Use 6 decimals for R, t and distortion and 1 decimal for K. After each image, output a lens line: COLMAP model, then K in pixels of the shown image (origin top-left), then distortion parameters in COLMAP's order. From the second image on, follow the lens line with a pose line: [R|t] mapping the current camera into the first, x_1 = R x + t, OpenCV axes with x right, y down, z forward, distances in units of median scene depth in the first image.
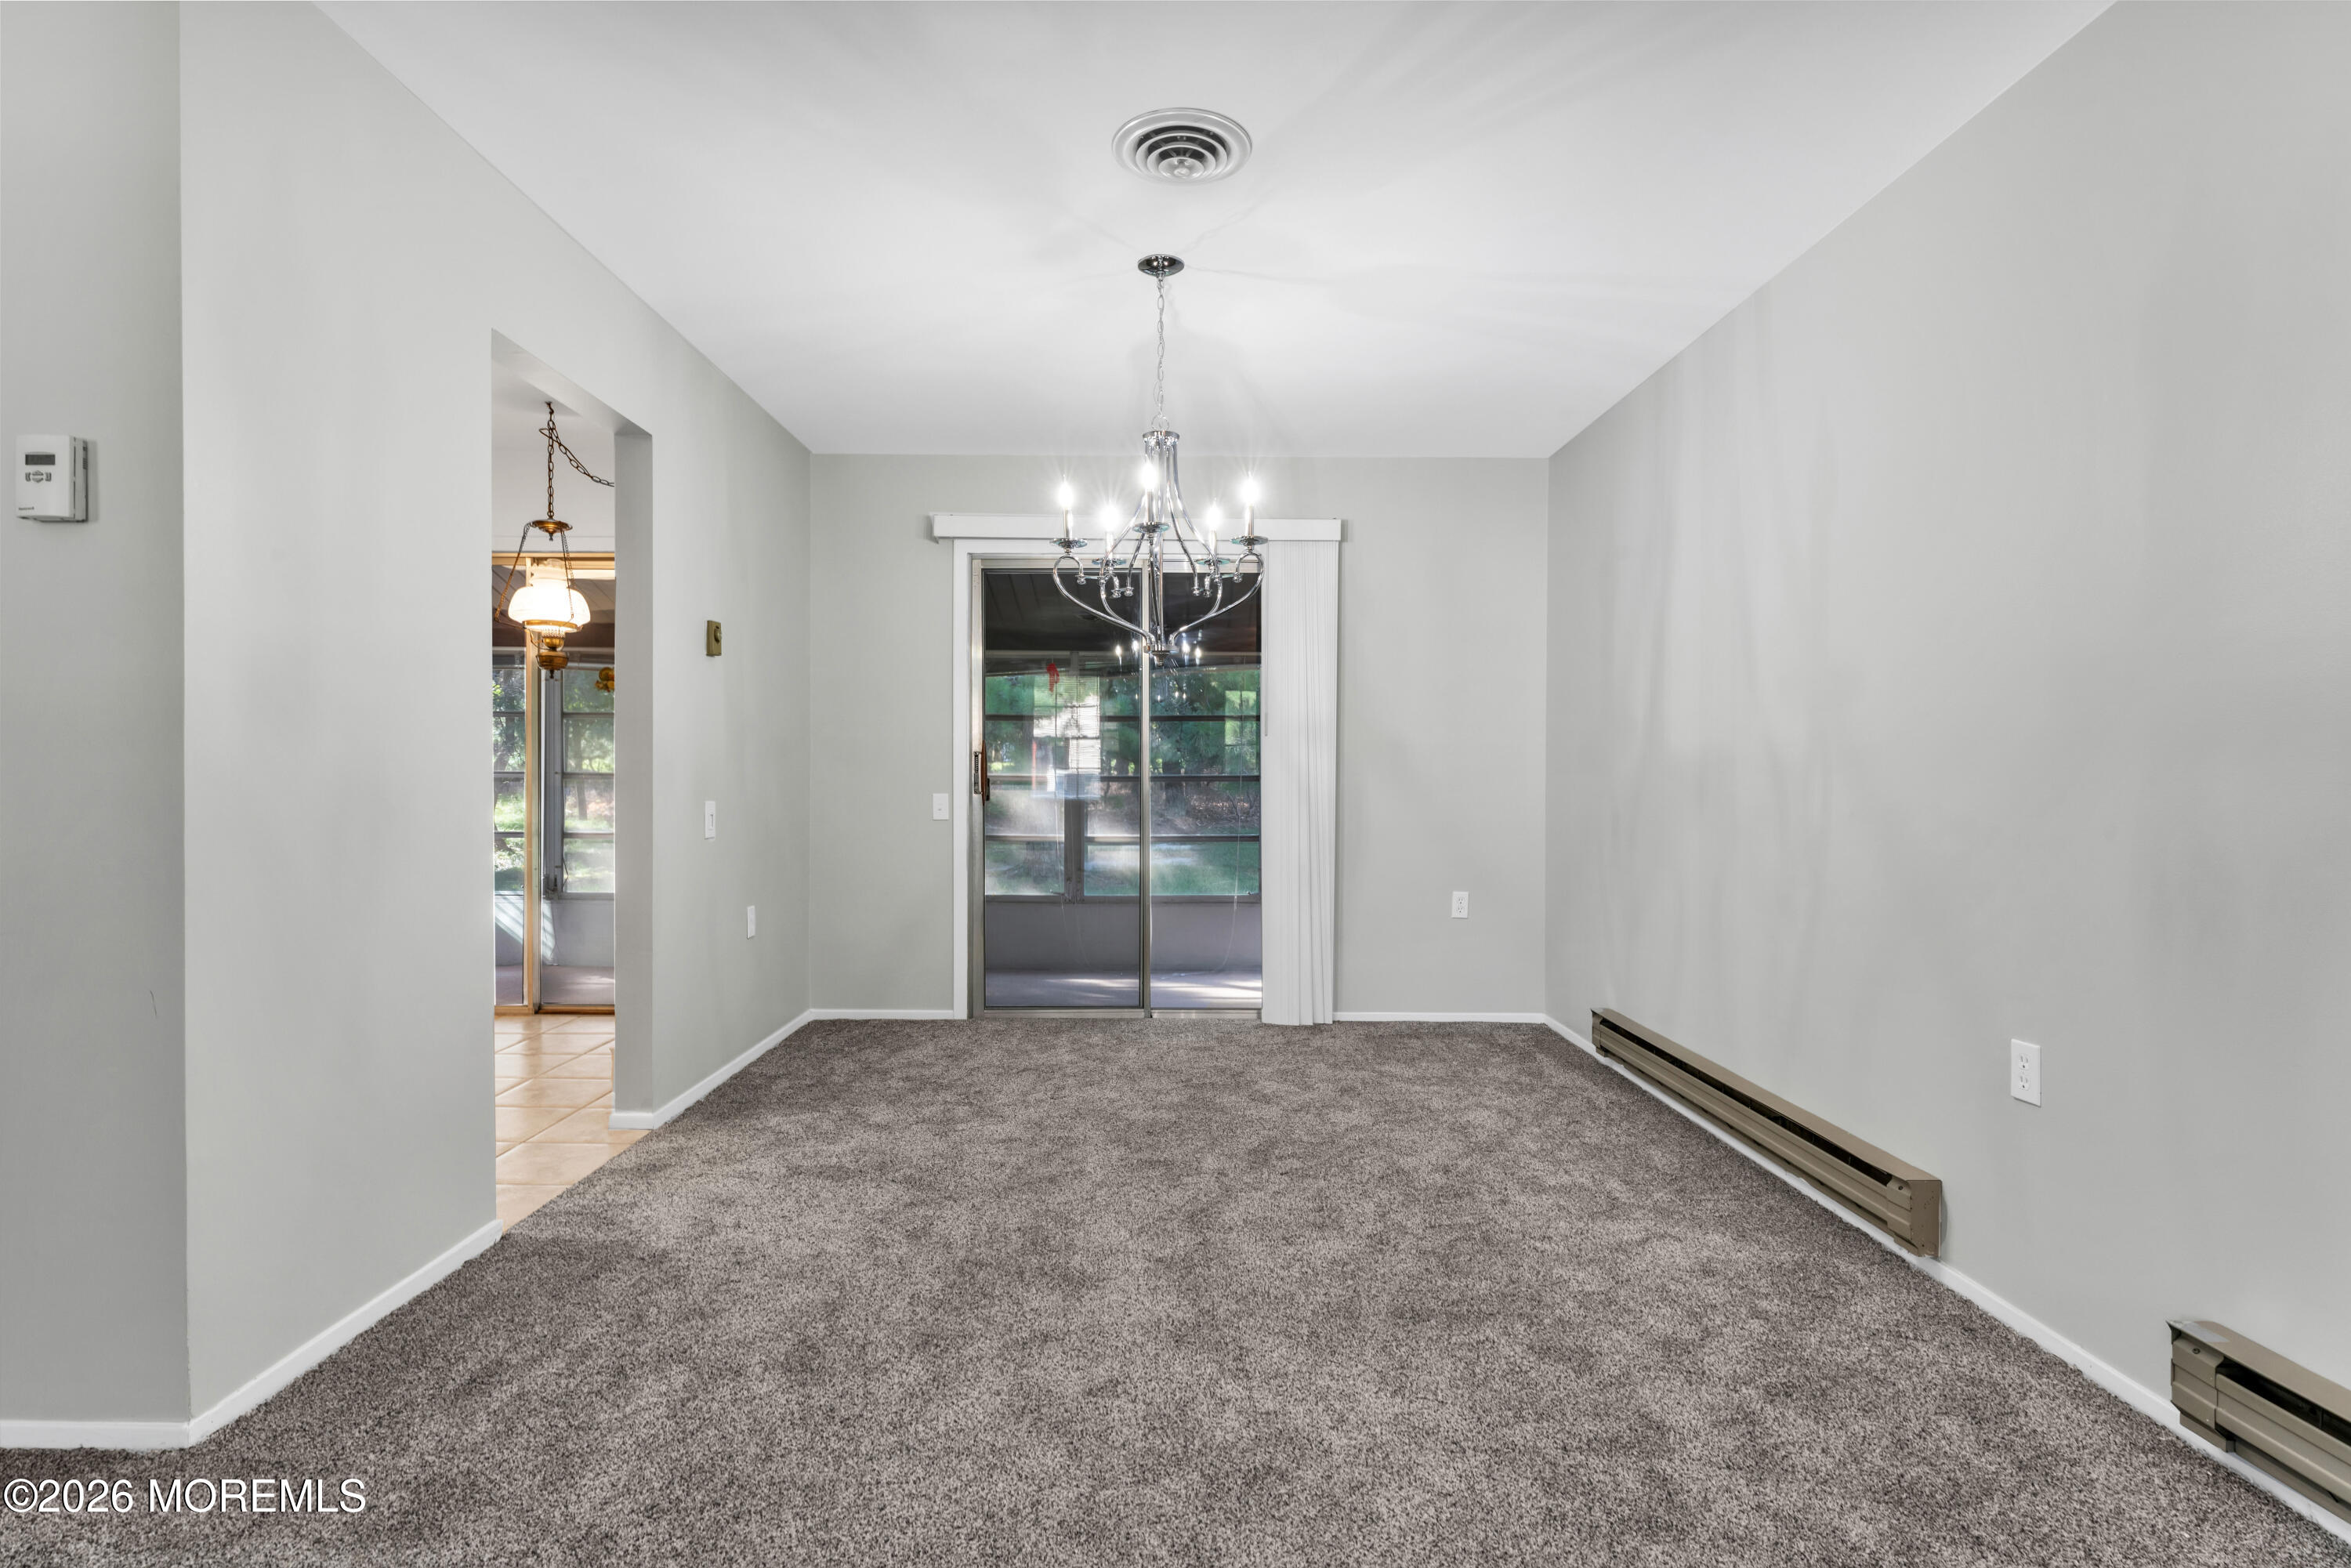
lens RADIAL K [[1145.1, 0, 1154.5], [0, 1145.1, 785.5], [0, 0, 1]] dist [-0.003172, 0.000428]
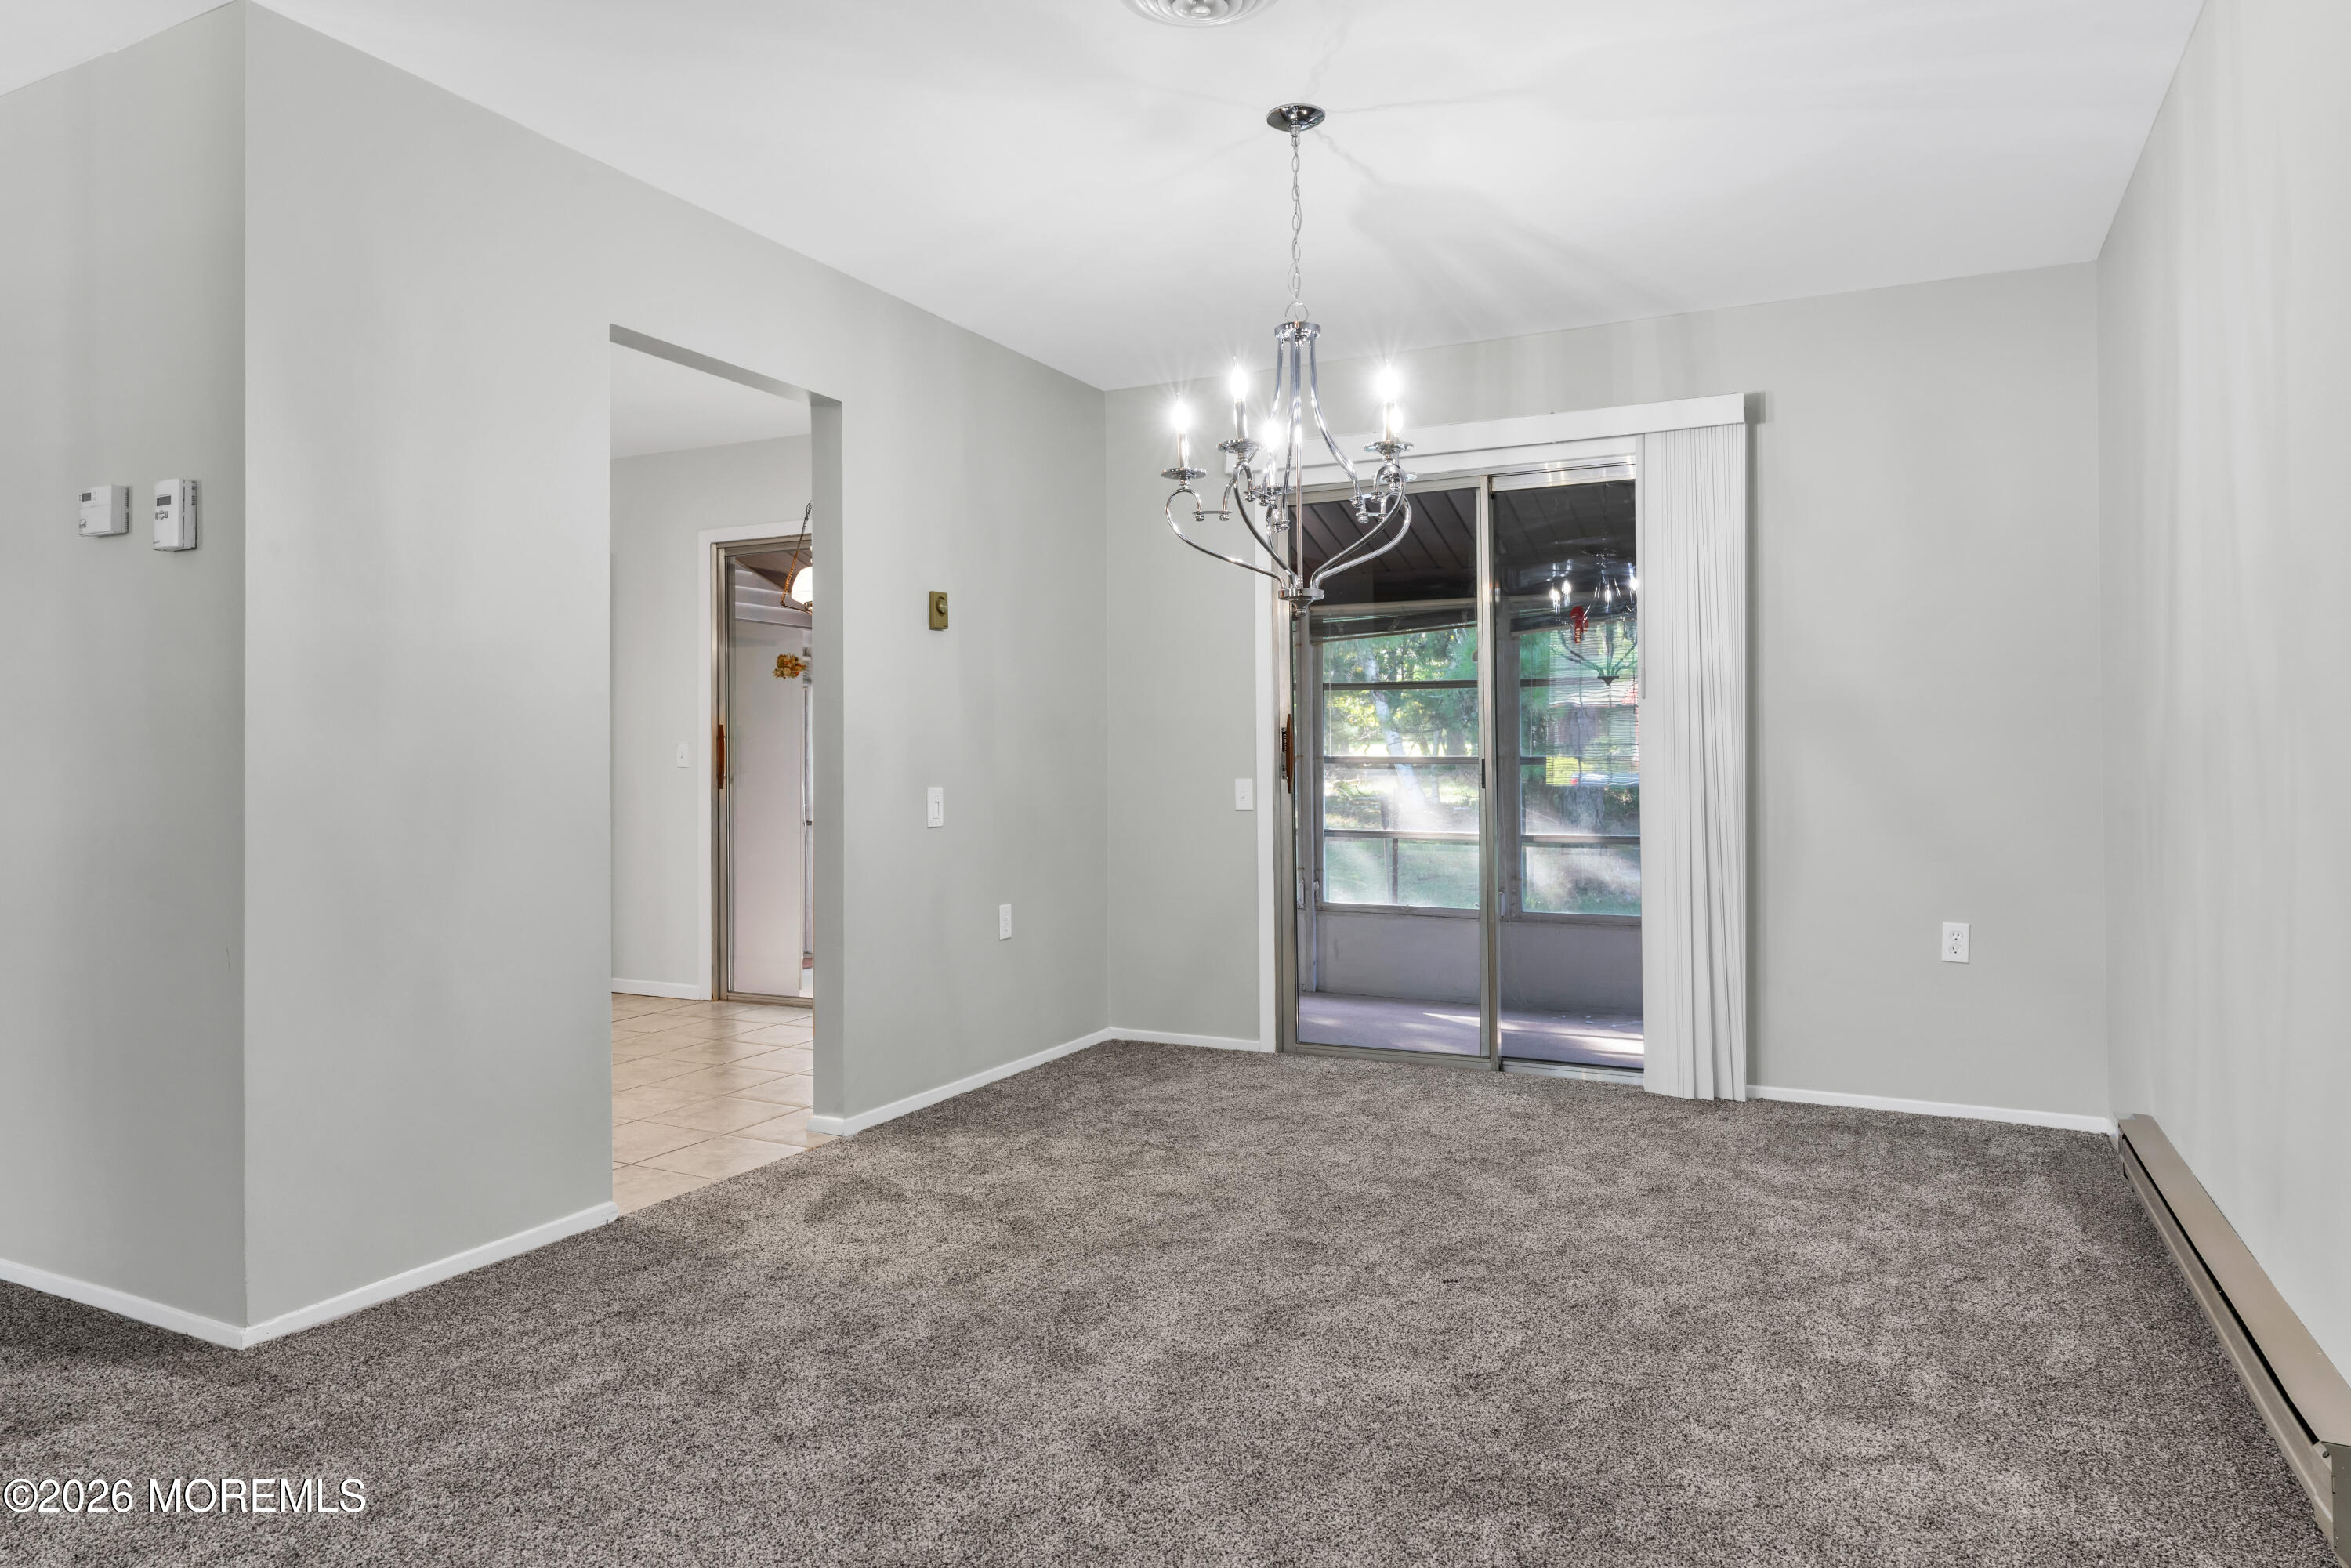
lens RADIAL K [[1419.8, 0, 1163.3], [0, 1419.8, 747.5], [0, 0, 1]] dist [0.003355, -0.002859]
pose [[0.895465, -0.013552, -0.444926, 0.344339], [0.005802, 0.999807, -0.018776, 0.004826], [0.445095, 0.014232, 0.895370, 0.071913]]
